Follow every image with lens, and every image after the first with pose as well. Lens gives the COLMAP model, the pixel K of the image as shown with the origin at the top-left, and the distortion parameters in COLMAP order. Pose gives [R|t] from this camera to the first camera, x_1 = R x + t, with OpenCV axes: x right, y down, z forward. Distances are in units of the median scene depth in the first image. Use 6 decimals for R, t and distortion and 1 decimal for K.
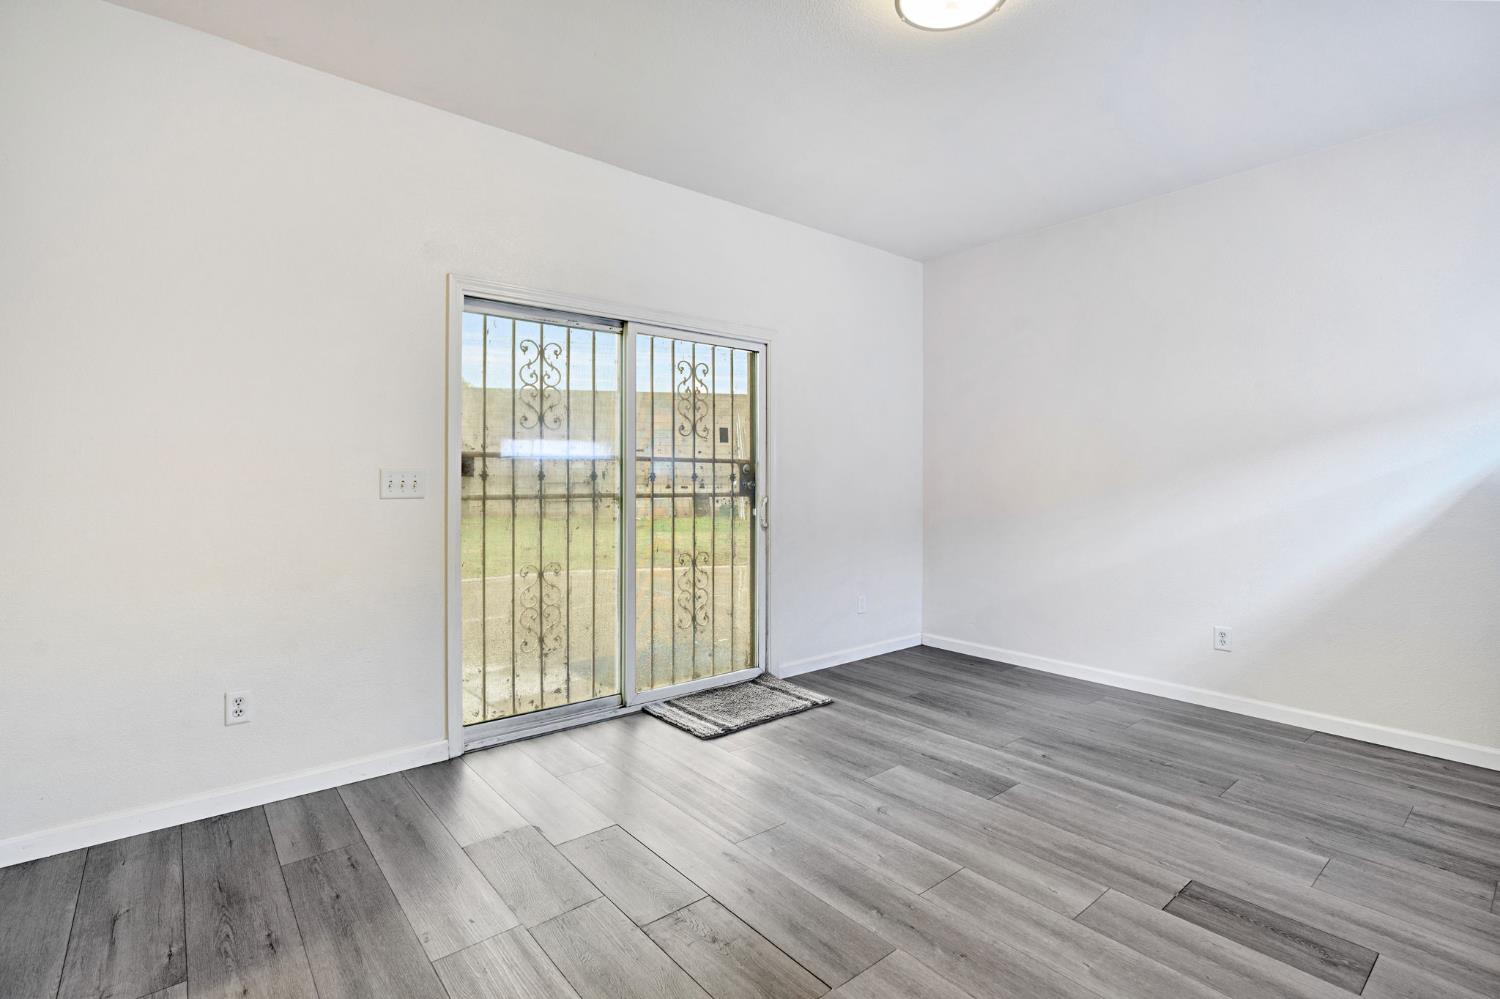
lens RADIAL K [[679.3, 0, 741.6], [0, 679.3, 491.8], [0, 0, 1]] dist [-0.001884, 0.000122]
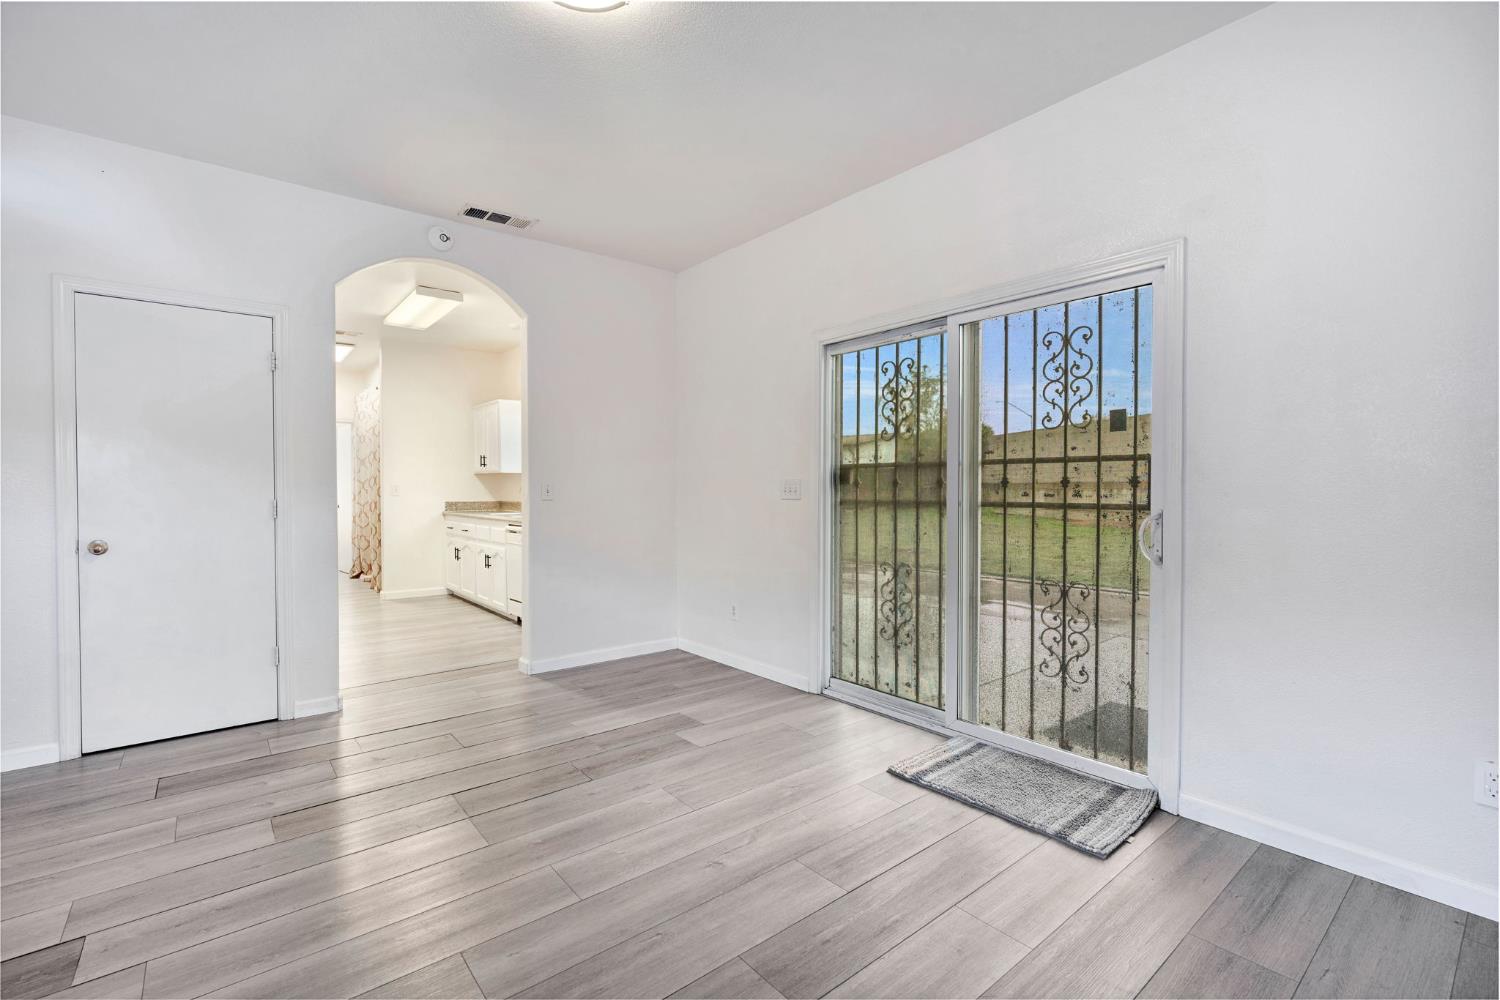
lens RADIAL K [[672.4, 0, 753.8], [0, 672.4, 496.5], [0, 0, 1]] dist [-0.001905, 0.000644]
pose [[0.008398, 0.022297, -0.999716, 0.705748], [-0.000190, 0.999751, 0.022296, -0.023125], [0.999965, 0.000003, 0.008400, 0.679553]]
